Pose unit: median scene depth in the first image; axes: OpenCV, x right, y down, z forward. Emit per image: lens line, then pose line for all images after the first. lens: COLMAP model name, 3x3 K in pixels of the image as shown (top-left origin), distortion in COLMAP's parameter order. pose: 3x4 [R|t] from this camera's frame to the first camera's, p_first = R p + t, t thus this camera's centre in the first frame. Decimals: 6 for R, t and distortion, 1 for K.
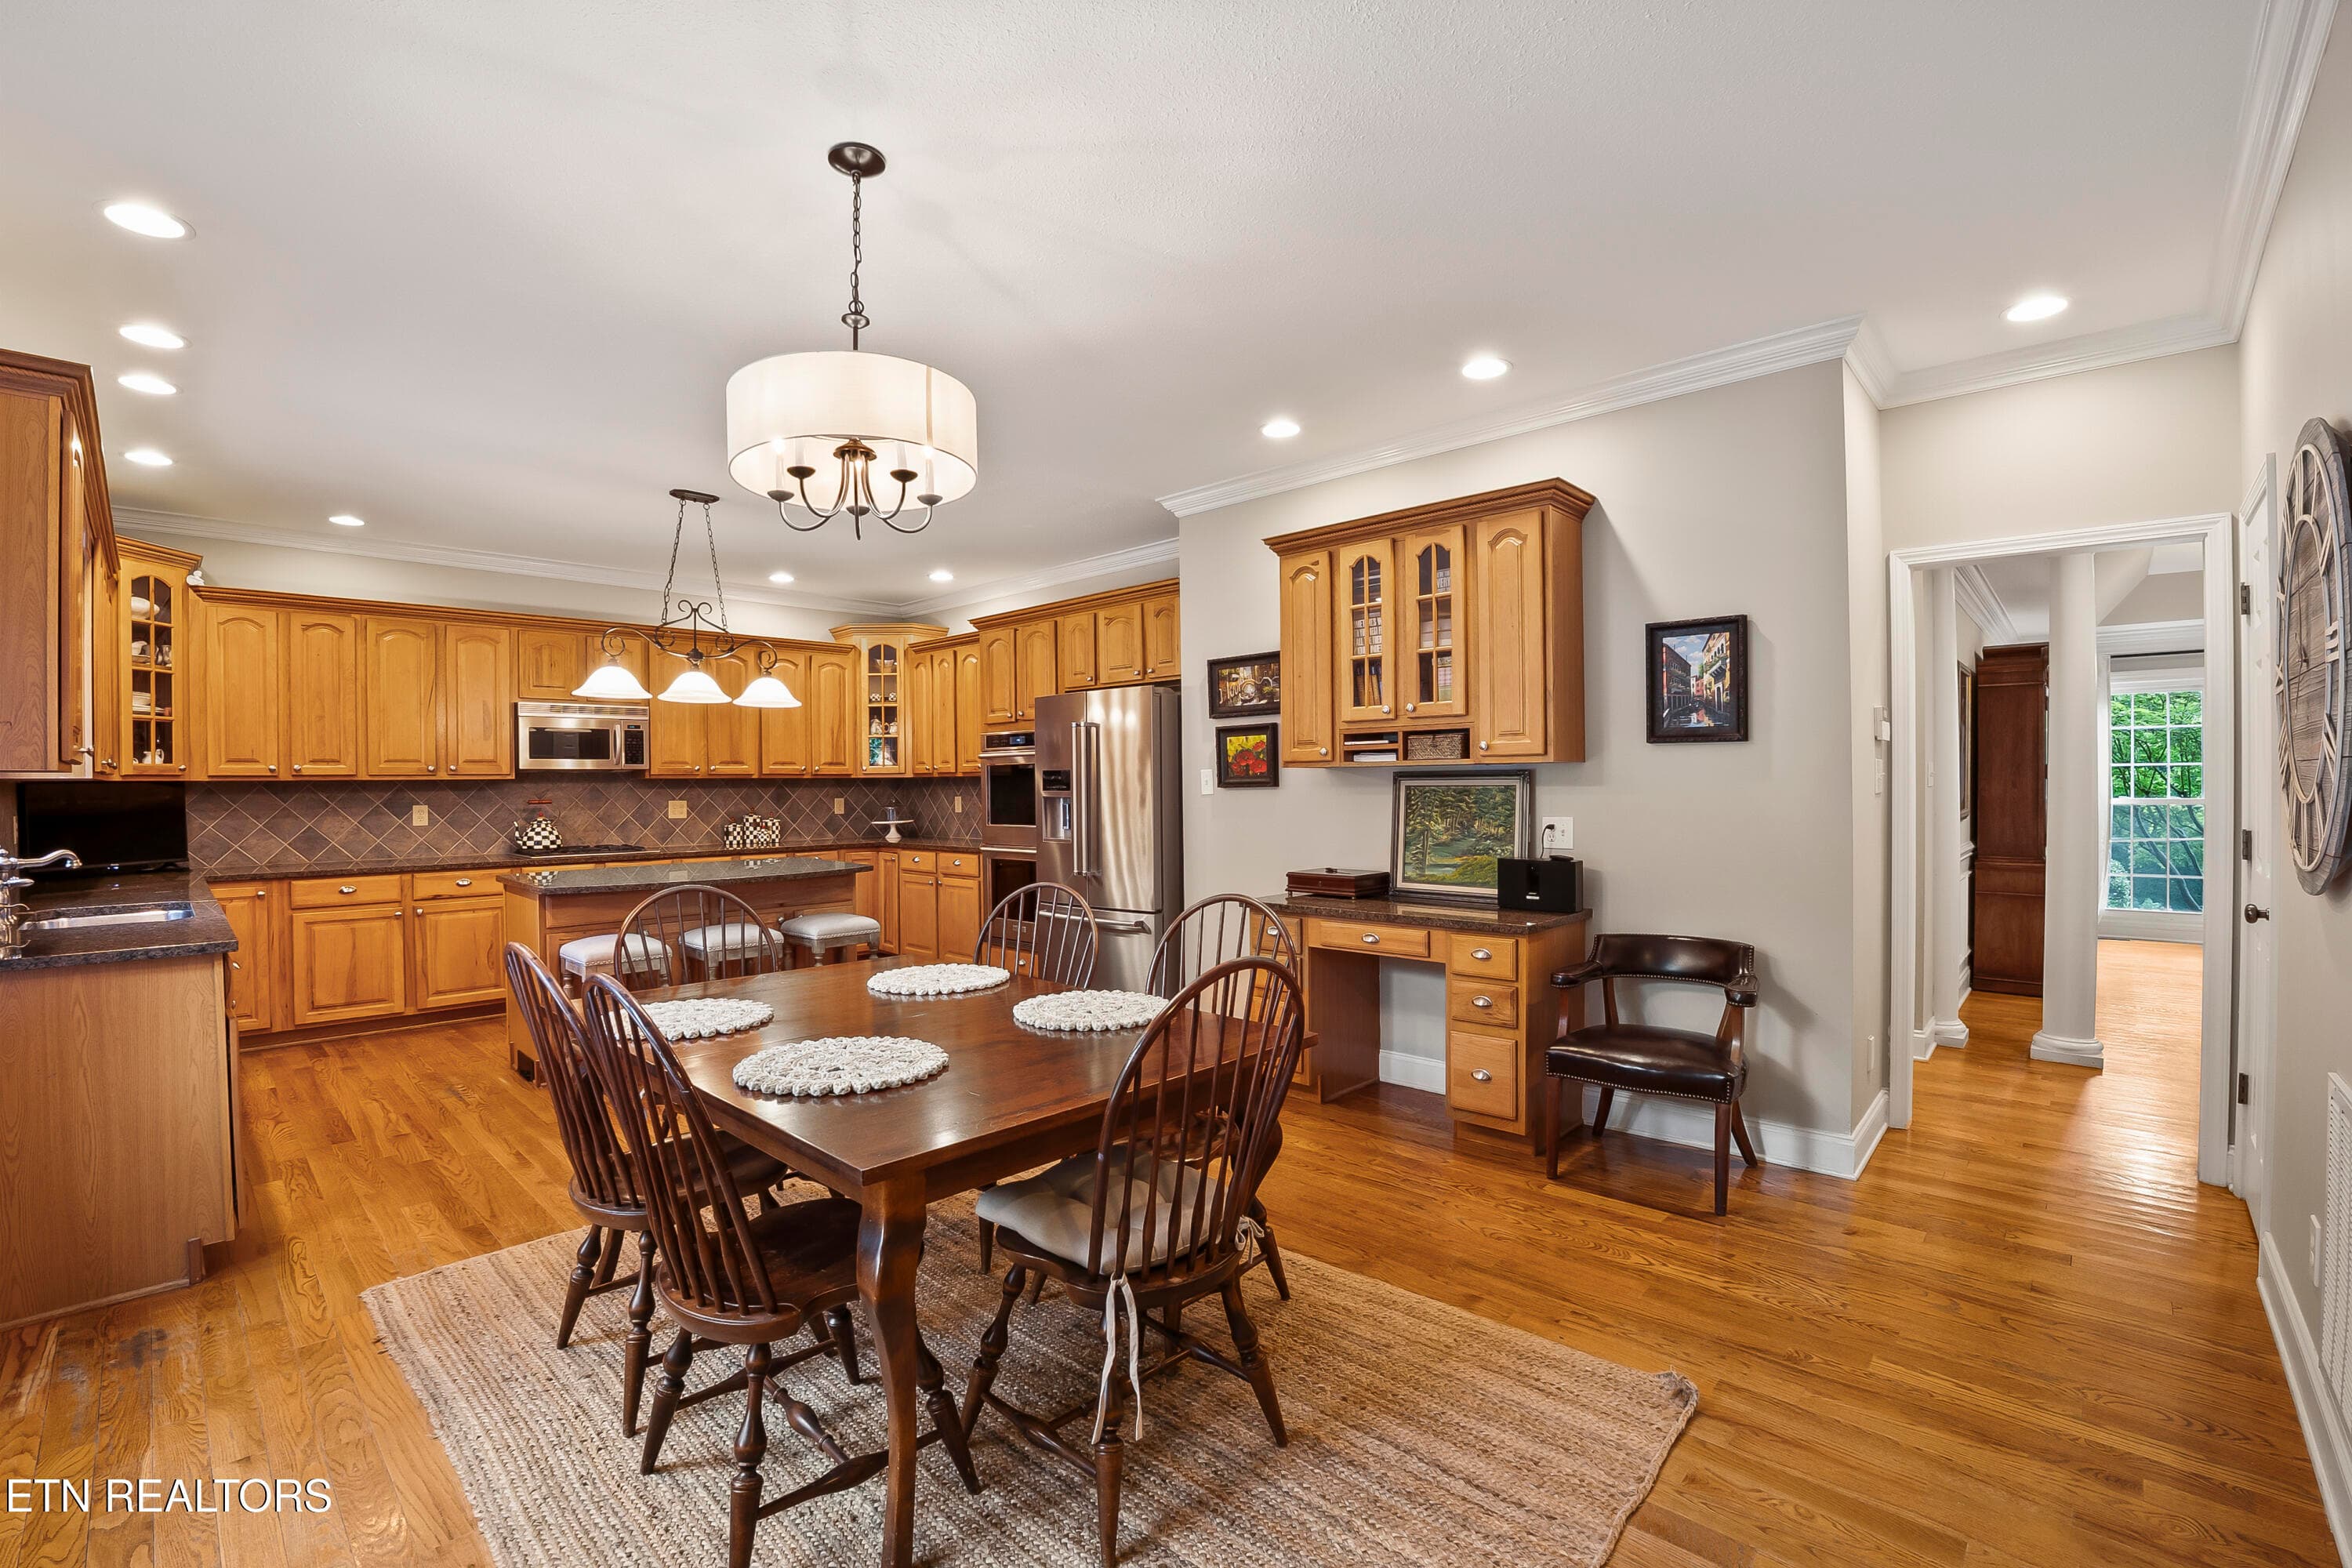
lens RADIAL K [[1006.3, 0, 1155.6], [0, 1006.3, 791.6], [0, 0, 1]] dist [-0.042836, 0.002296]
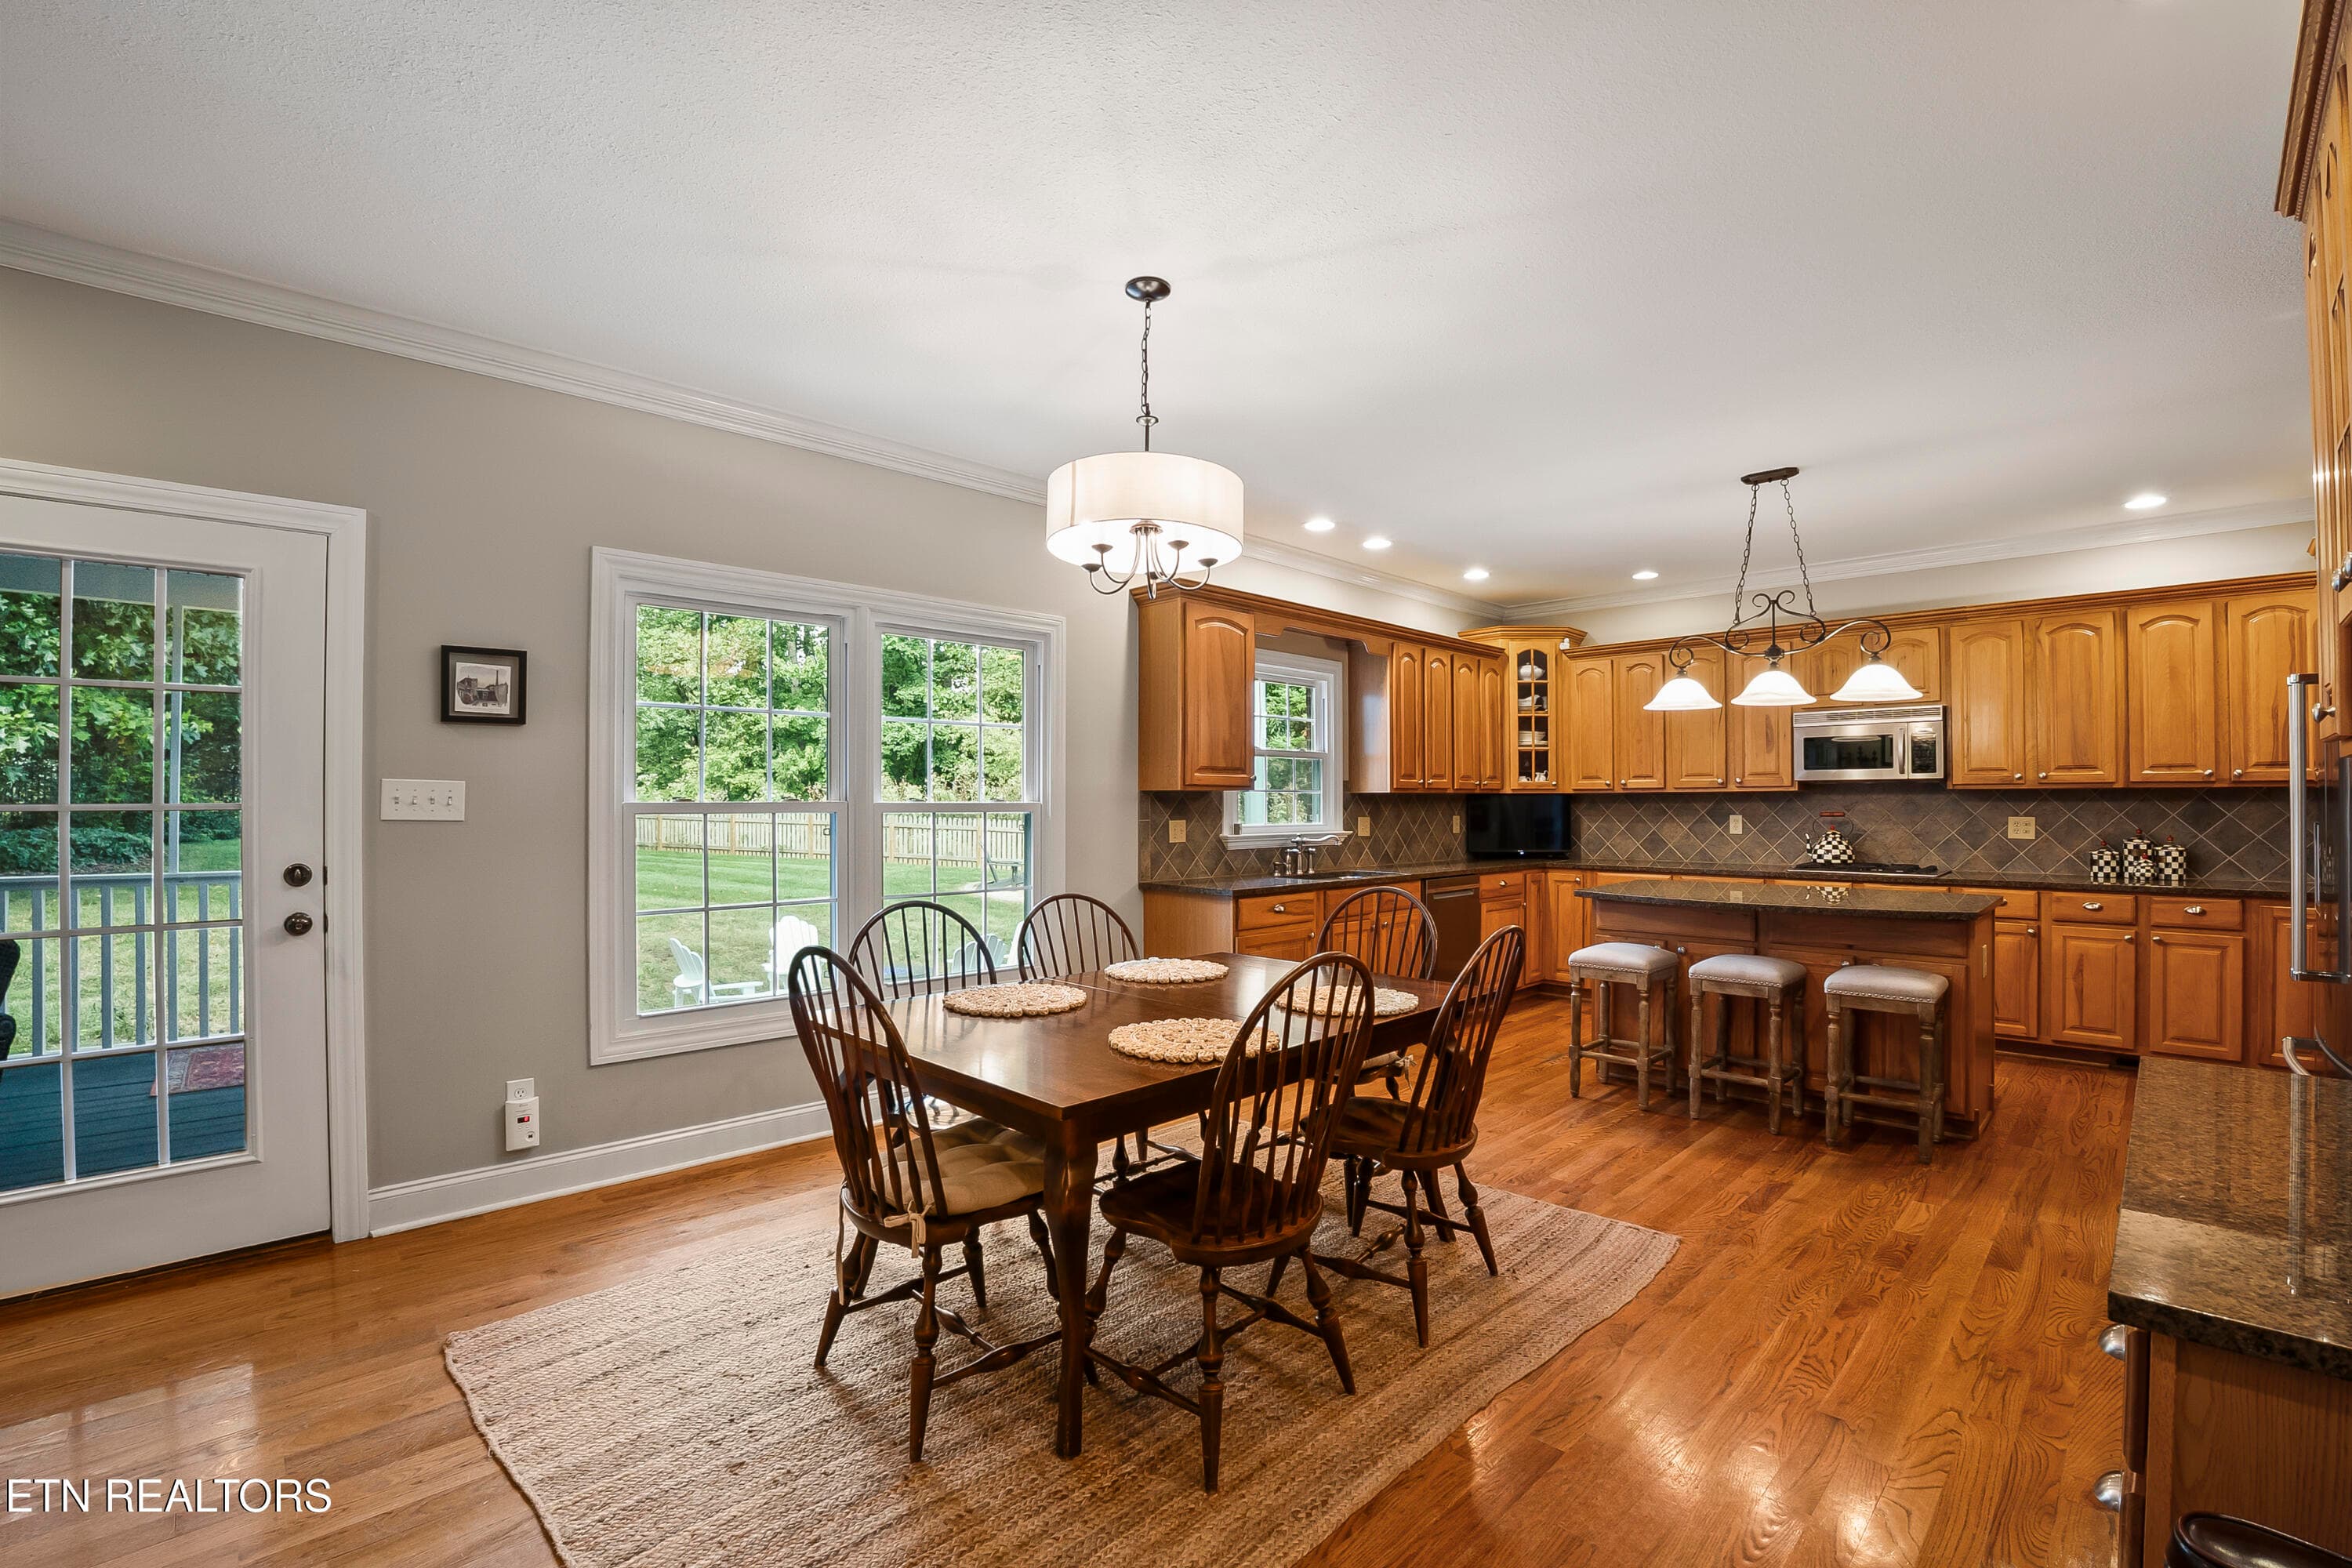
lens RADIAL K [[1051.0, 0, 1247.8], [0, 1051.0, 791.5], [0, 0, 1]] dist [-0.042493, 0.004412]
pose [[0.018816, -0.001594, -0.999822, 0.422401], [-0.006544, 0.999977, -0.001717, -0.007239], [0.999802, 0.006575, 0.018806, 0.469815]]
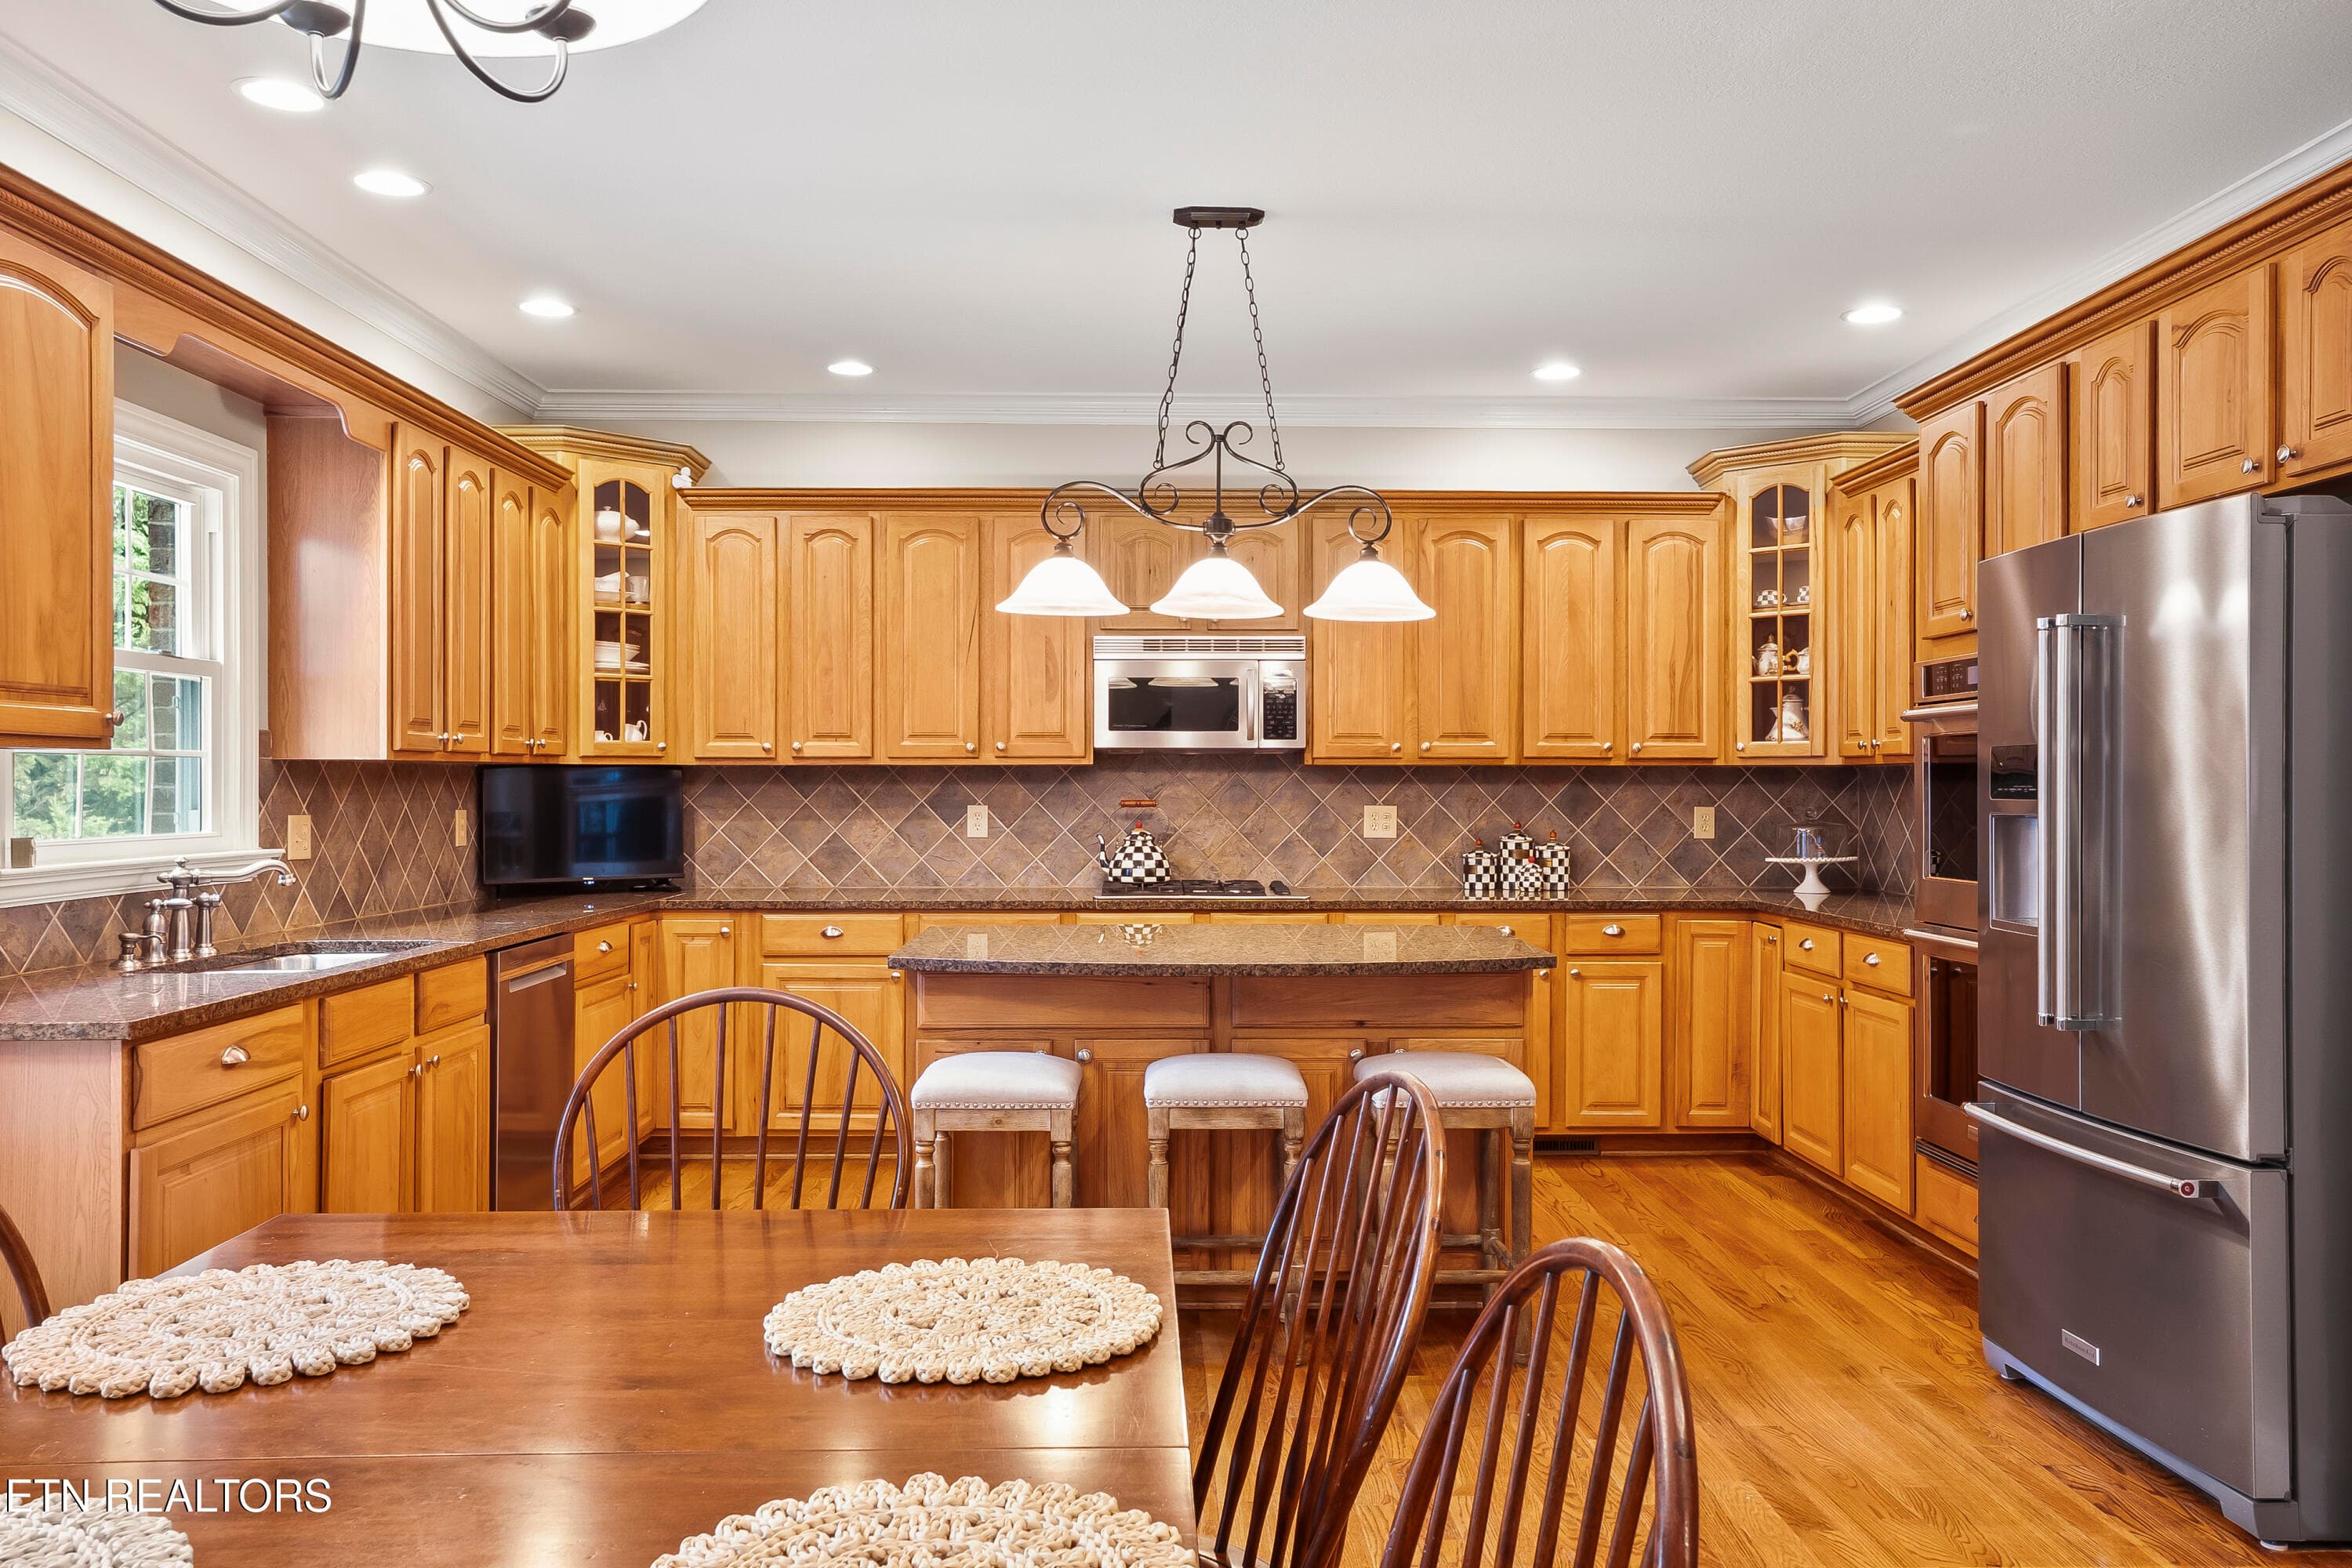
lens RADIAL K [[1725.2, 0, 1209.8], [0, 1725.2, 781.2], [0, 0, 1]] dist [-0.011636, 0.034547]
pose [[0.715944, 0.009850, -0.698088, 0.147307], [-0.013656, 0.999907, 0.000103, -0.004072], [0.698024, 0.009460, 0.716012, 0.328247]]
